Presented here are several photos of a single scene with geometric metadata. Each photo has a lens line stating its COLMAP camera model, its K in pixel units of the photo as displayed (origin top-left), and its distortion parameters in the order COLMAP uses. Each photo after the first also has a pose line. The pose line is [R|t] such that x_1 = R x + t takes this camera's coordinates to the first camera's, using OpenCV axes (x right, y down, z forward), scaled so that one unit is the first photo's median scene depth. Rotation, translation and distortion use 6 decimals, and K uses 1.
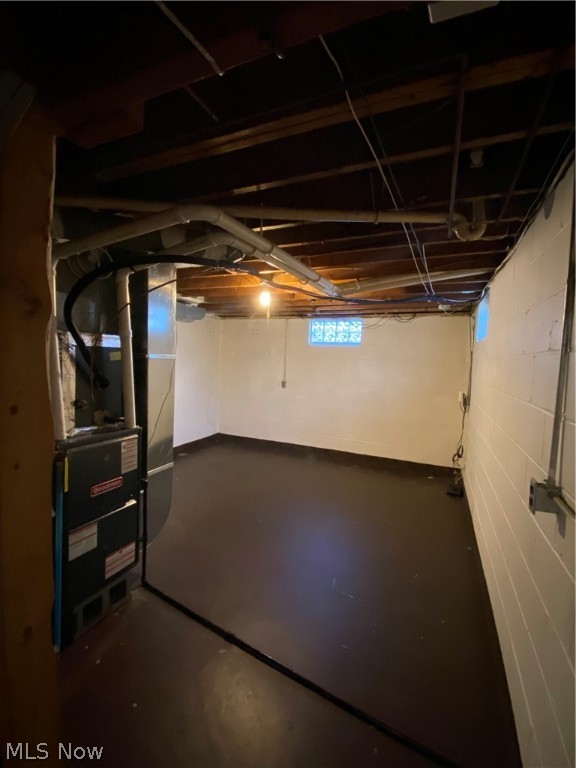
lens RADIAL K [[347.7, 0, 287.8], [0, 347.7, 382.8], [0, 0, 1]] dist [-0.000186, -0.000365]
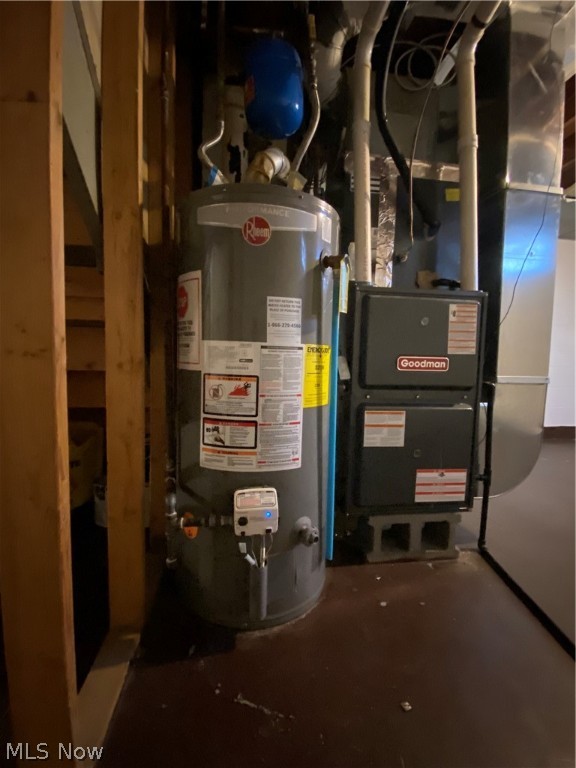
lens RADIAL K [[347.7, 0, 290.4], [0, 347.7, 383.1], [0, 0, 1]] dist [-0.000186, -0.000365]
pose [[0.523606, 0.030218, -0.851425, -0.074585], [-0.052334, 0.998624, 0.003258, 0.328774], [0.850352, 0.042852, 0.524467, 0.406493]]
